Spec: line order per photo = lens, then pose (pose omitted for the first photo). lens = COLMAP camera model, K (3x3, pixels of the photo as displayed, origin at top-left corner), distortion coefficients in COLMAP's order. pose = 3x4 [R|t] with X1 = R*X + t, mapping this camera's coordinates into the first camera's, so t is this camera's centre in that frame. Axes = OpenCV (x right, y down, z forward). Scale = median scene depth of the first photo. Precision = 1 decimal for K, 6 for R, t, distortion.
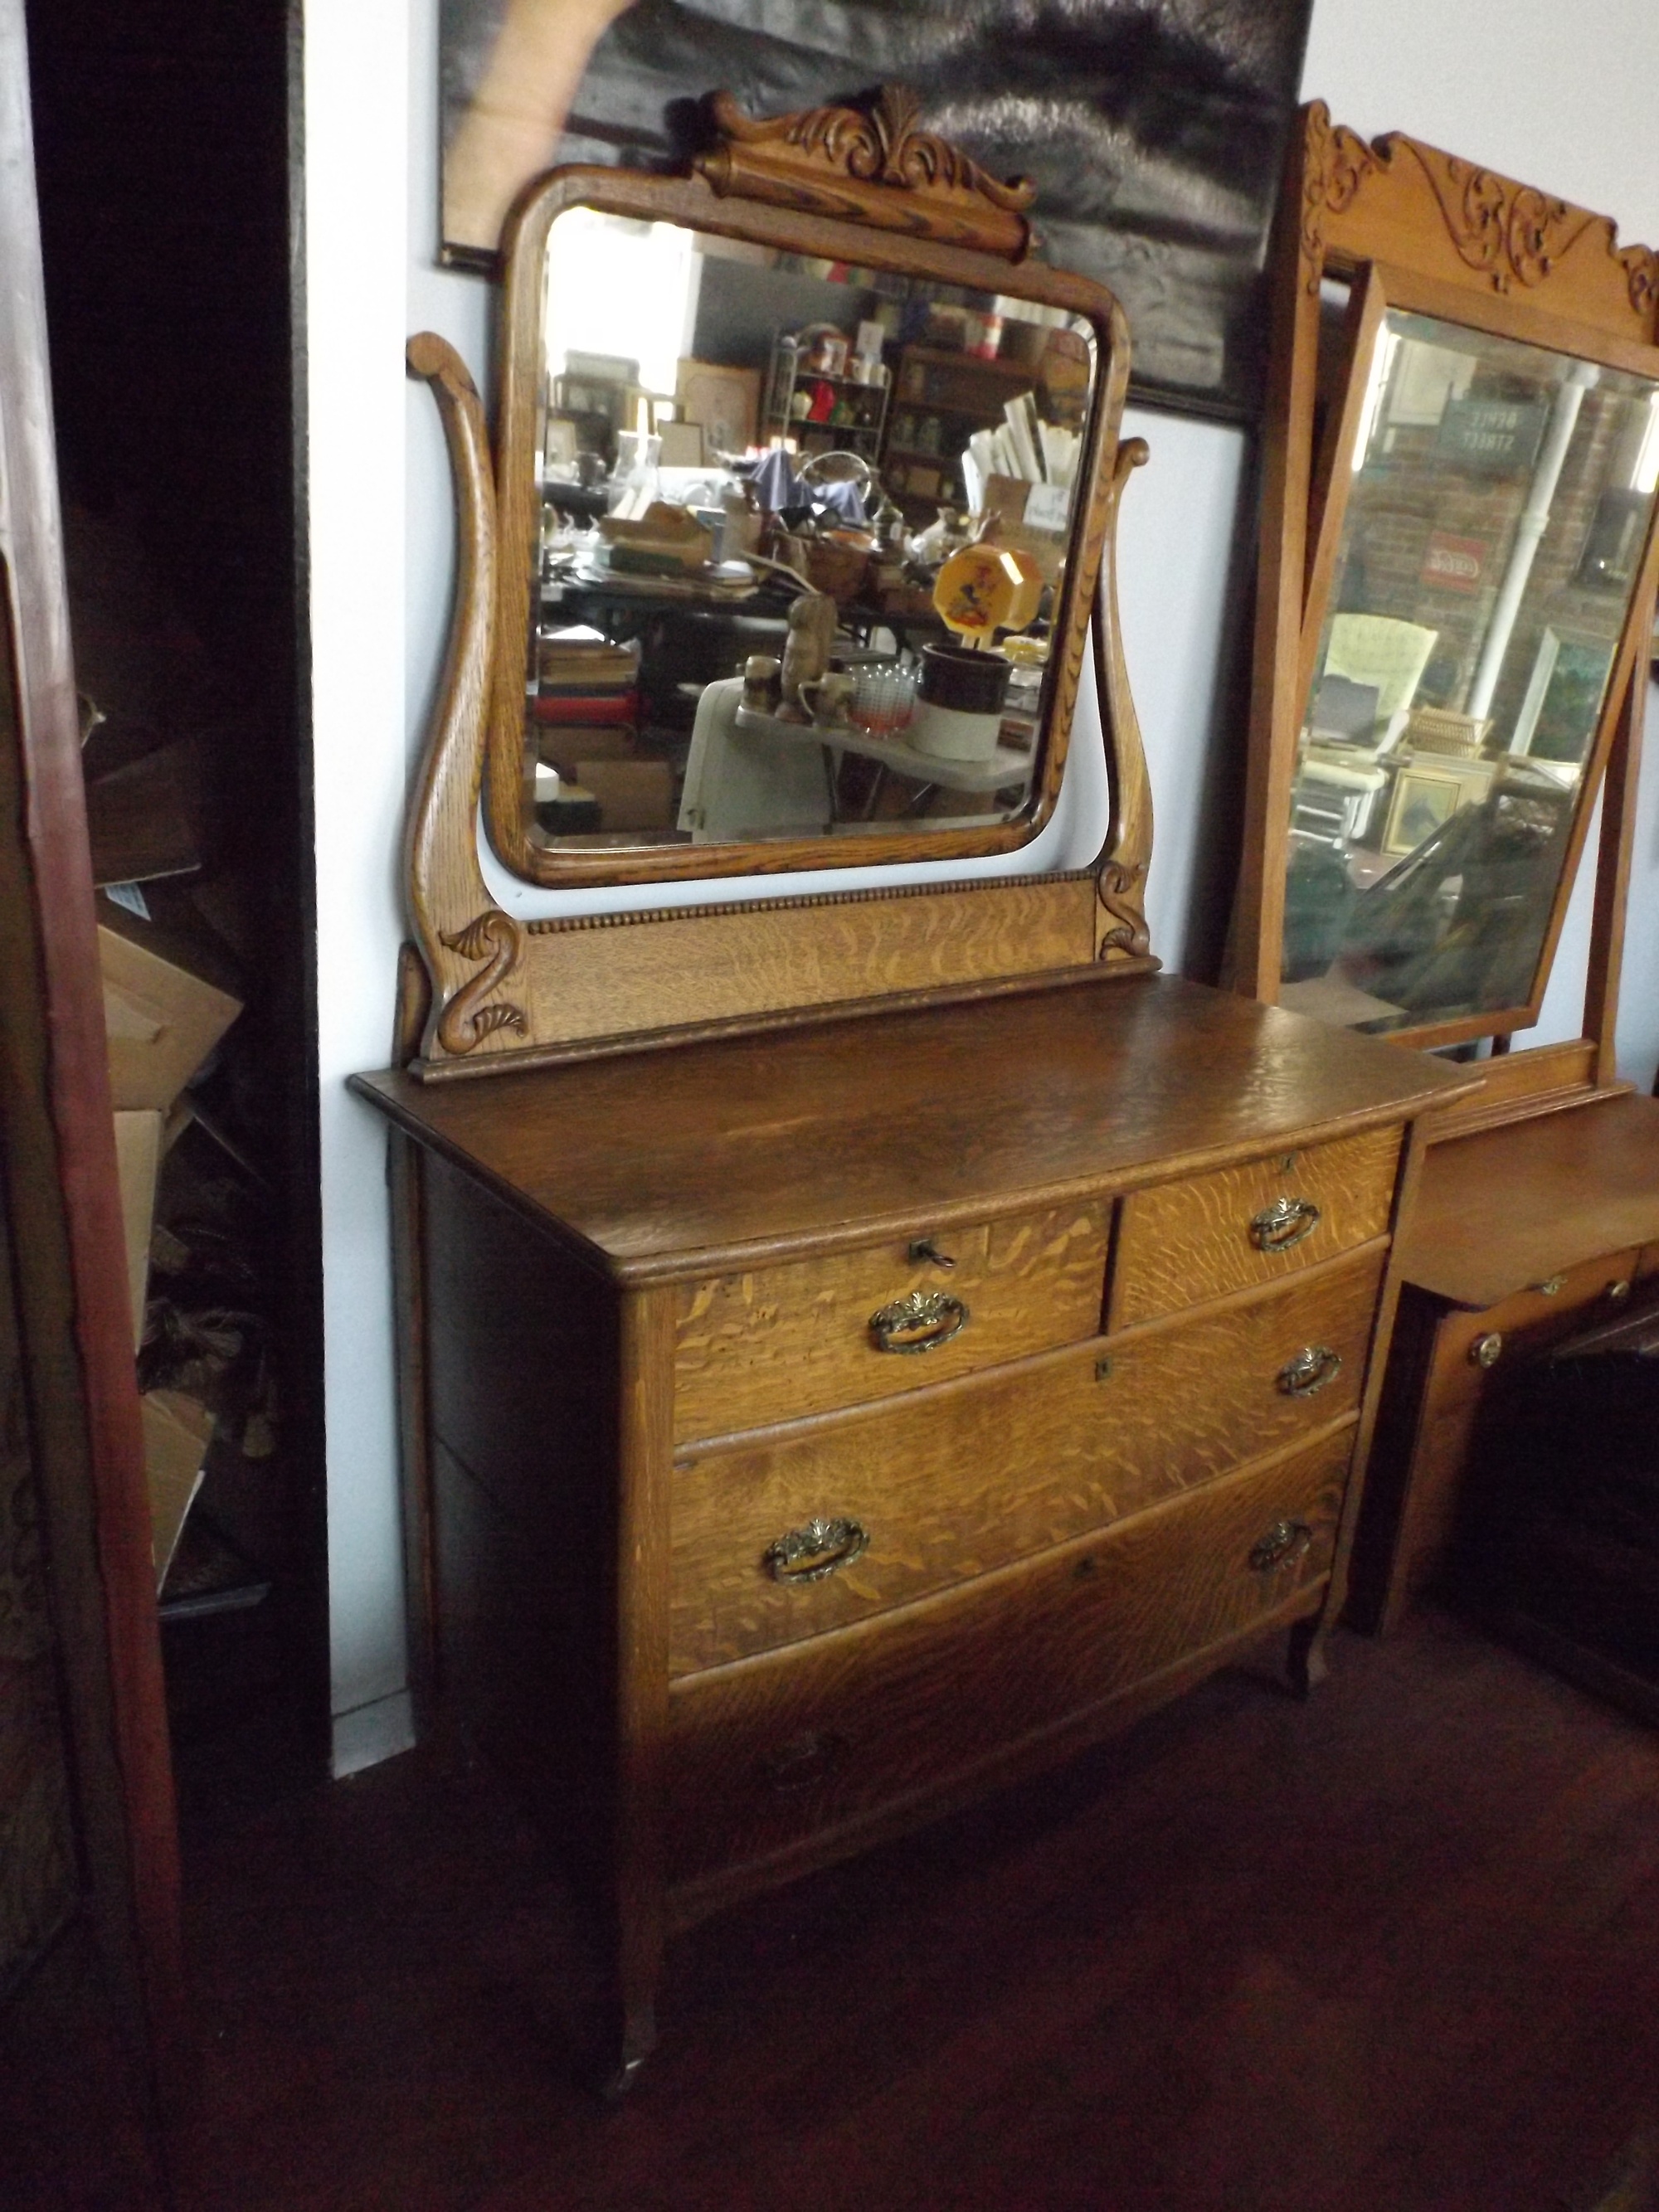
lens RADIAL K [[1616.7, 0, 829.5], [0, 1616.7, 1106.0], [0, 0, 1]] dist [0.009102, -0.010715]
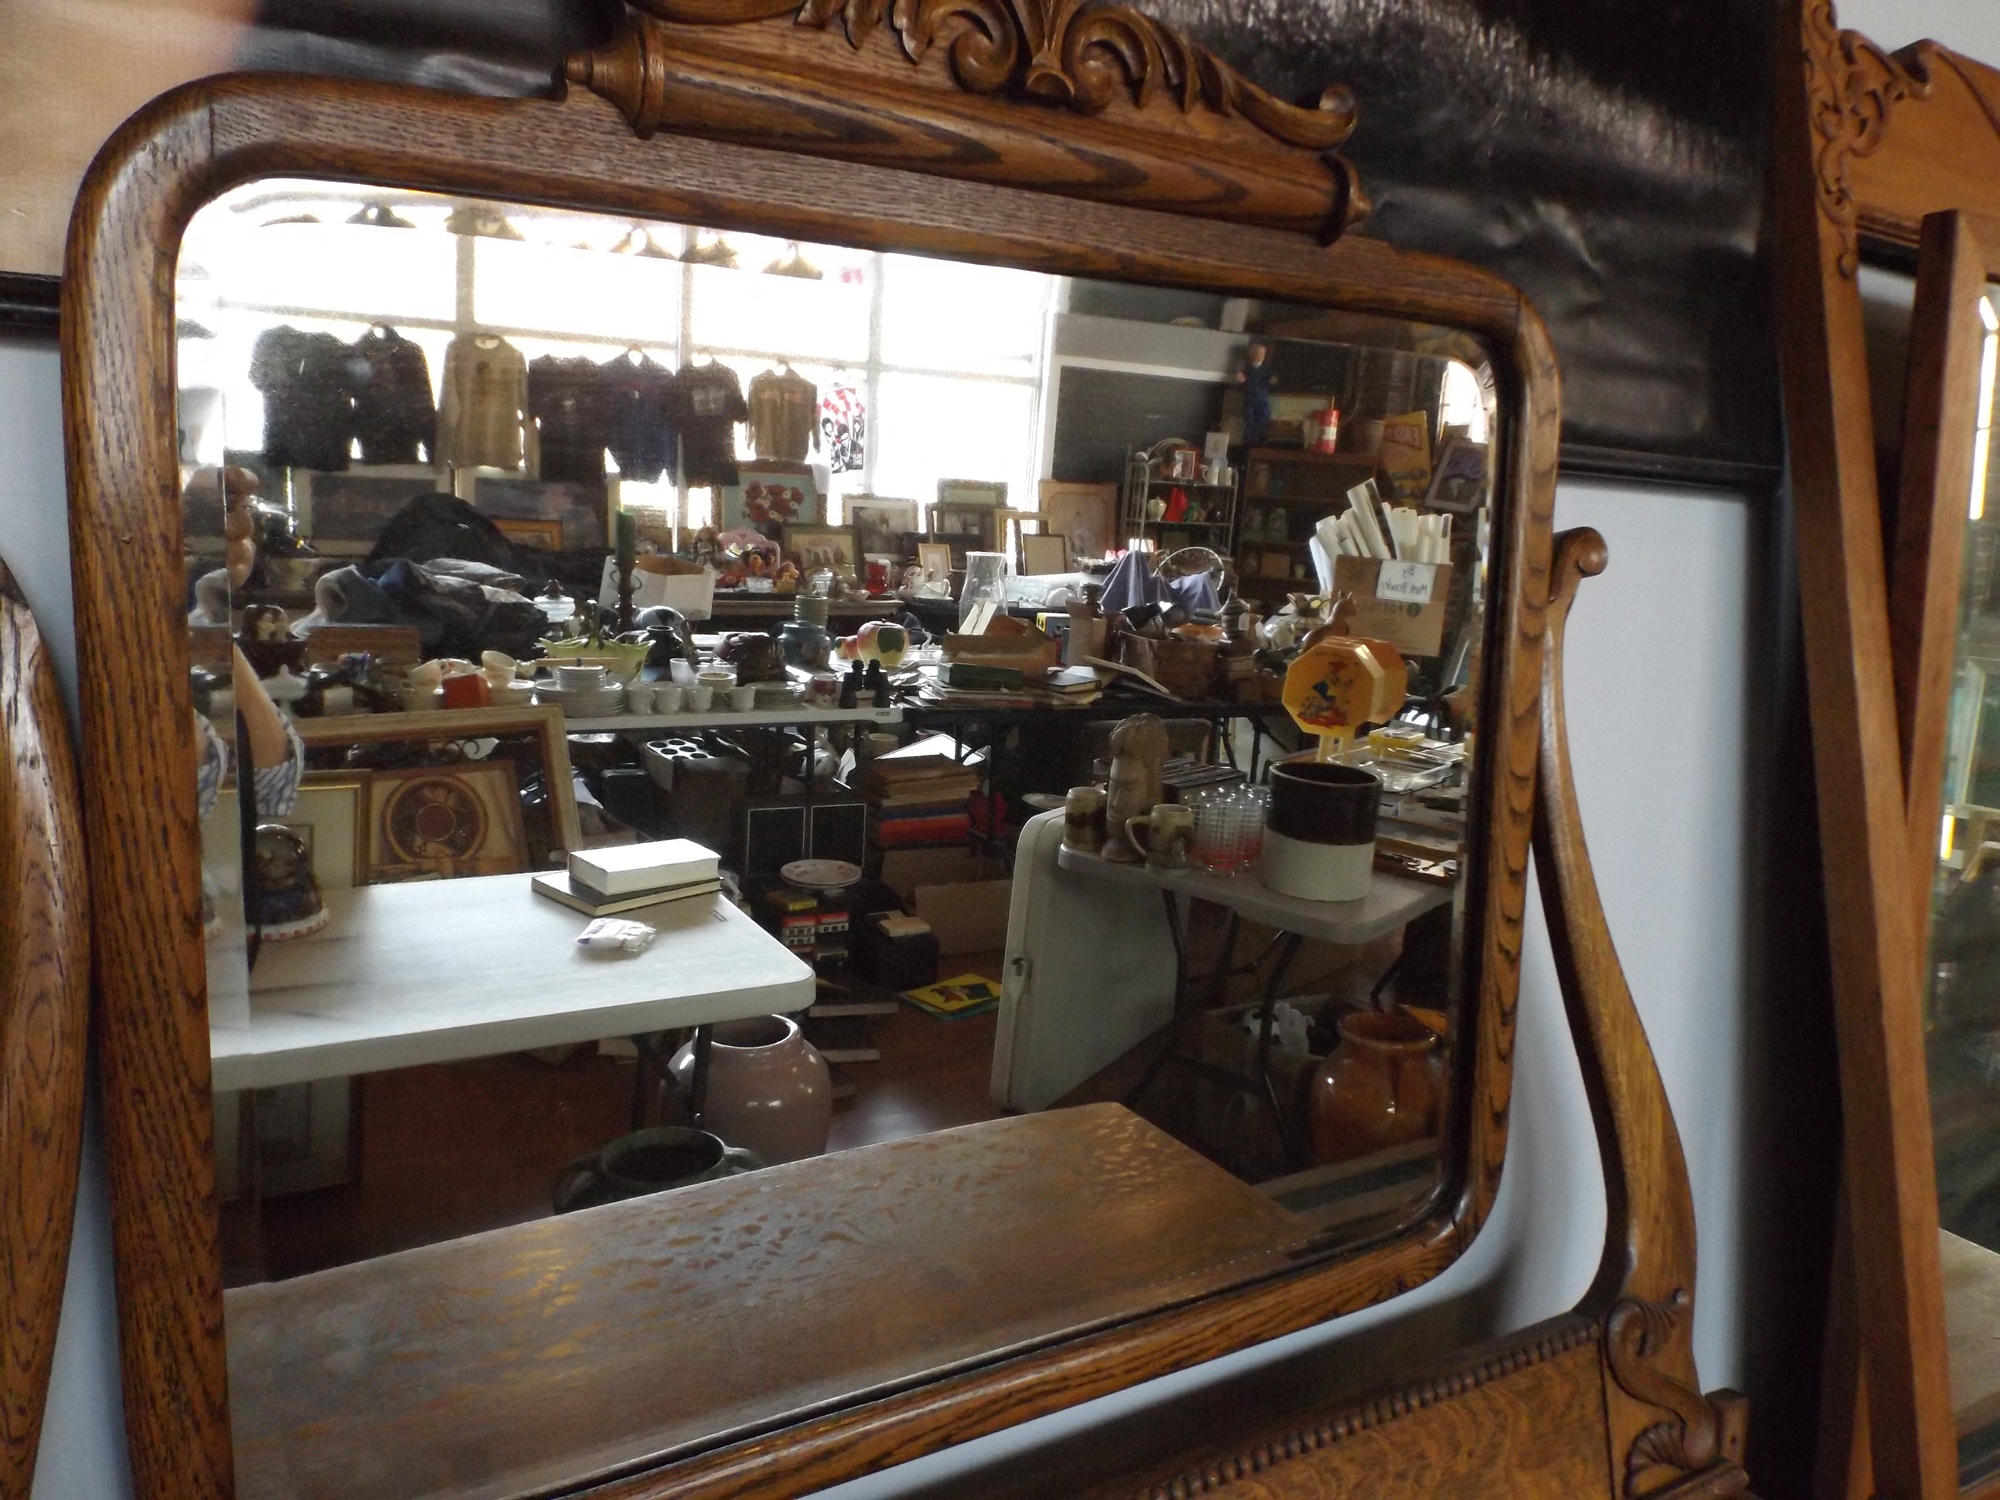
lens RADIAL K [[1461.7, 0, 1012.3], [0, 1461.7, 765.6], [0, 0, 1]] dist [0.009102, -0.010715]
pose [[0.988145, -0.068598, -0.137349, 0.063250], [0.034291, 0.970640, -0.238079, -0.232148], [0.149648, 0.230547, 0.961485, 0.531772]]
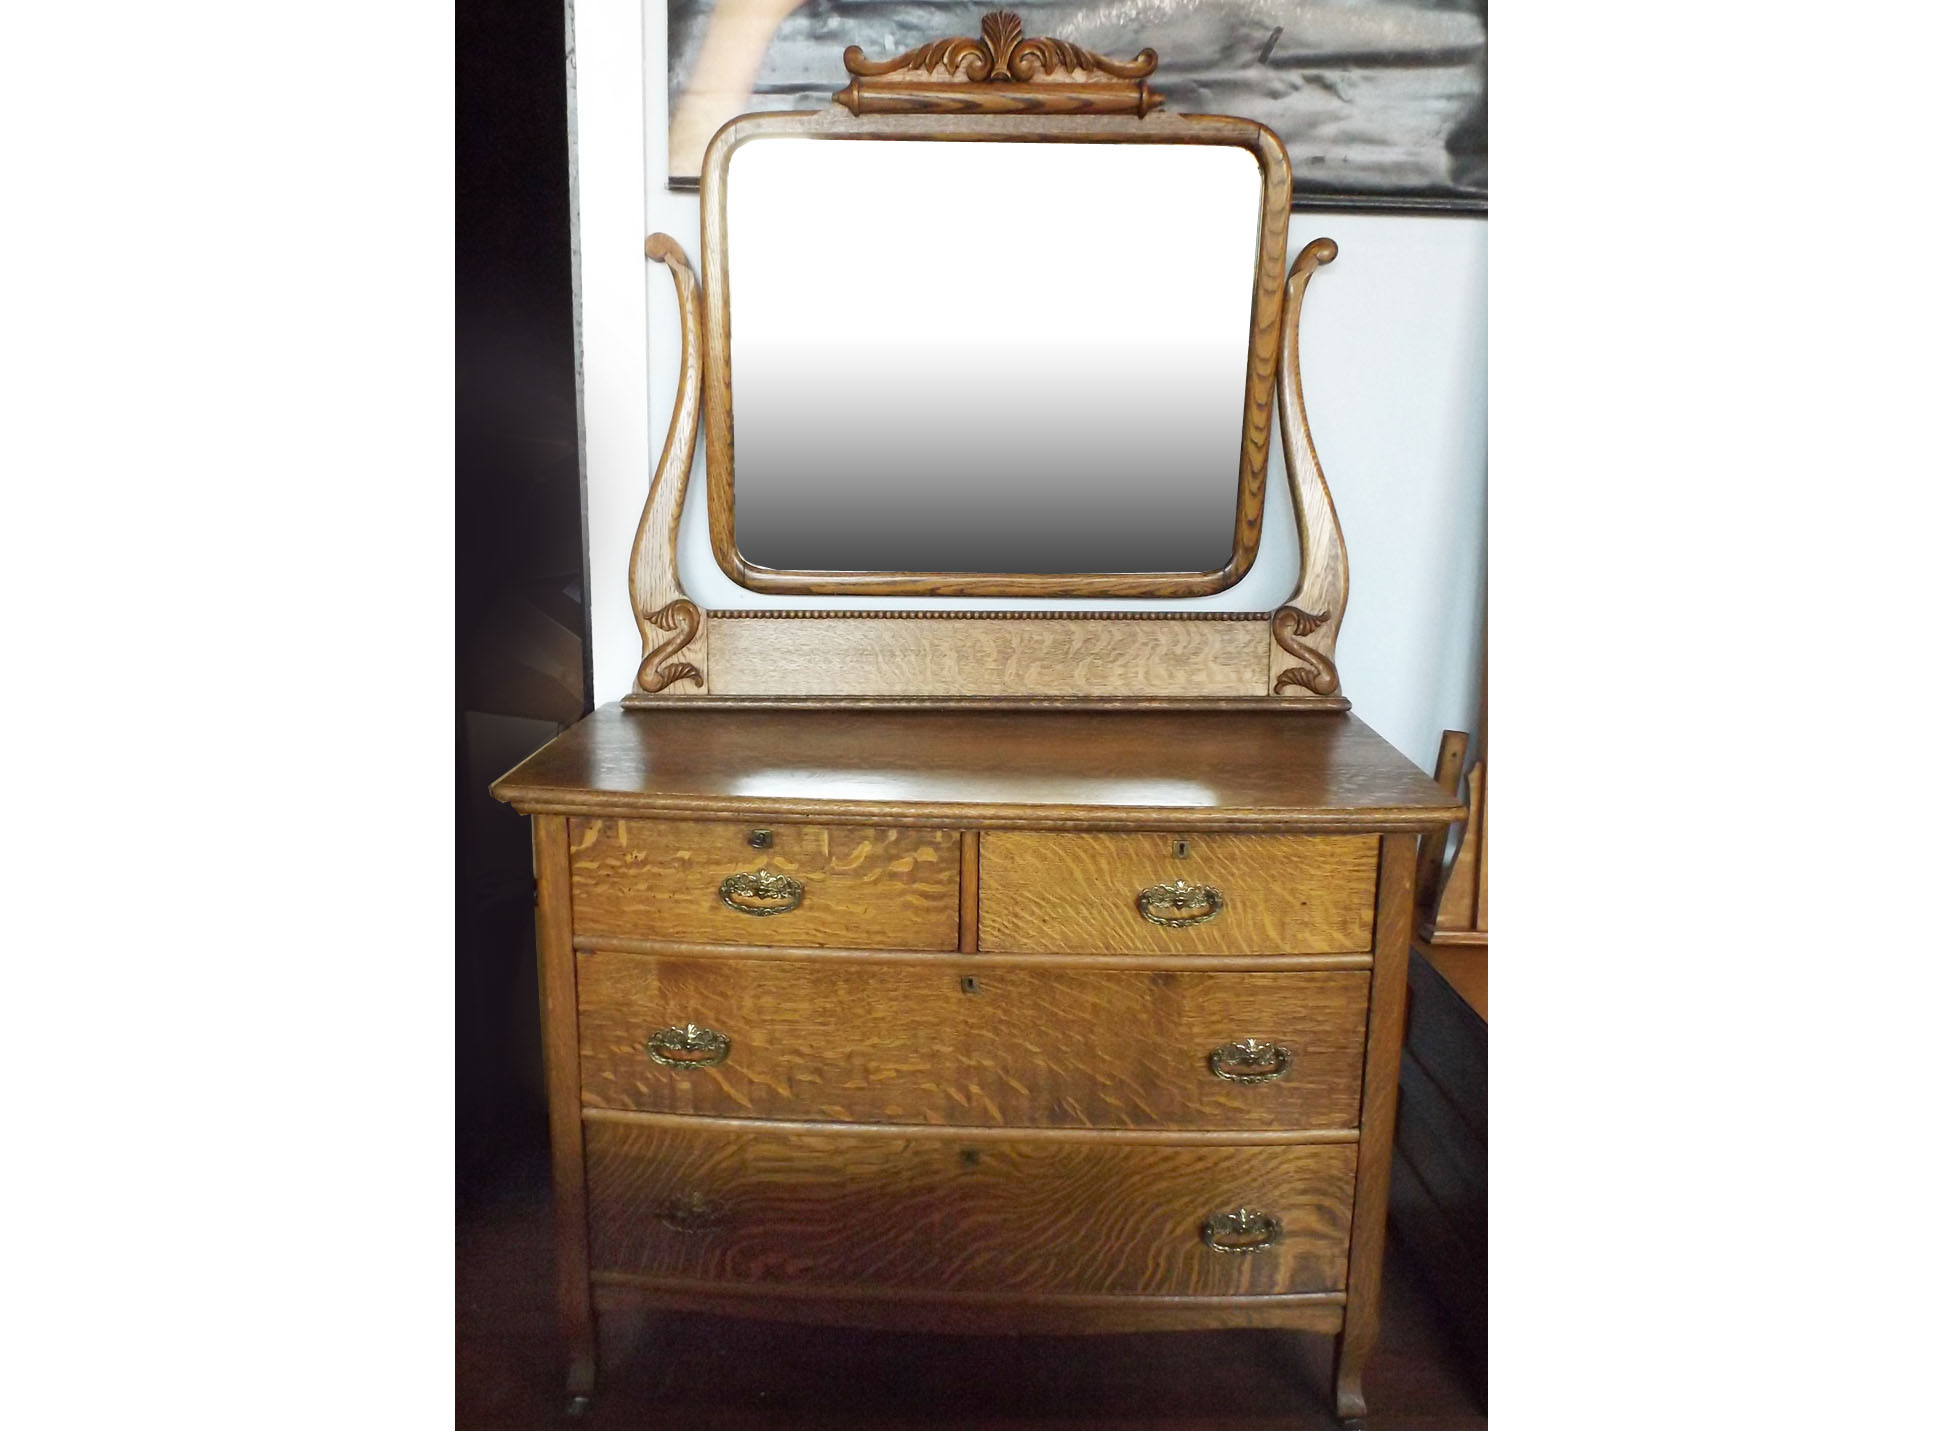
lens RADIAL K [[1505.5, 0, 938.3], [0, 1505.5, 745.0], [0, 0, 1]] dist [0.002441, 0.000292]
pose [[0.784665, 0.086914, -0.613797, 0.690905], [-0.157106, 0.985679, -0.061268, 0.048563], [0.599682, 0.144506, 0.787083, 0.057622]]
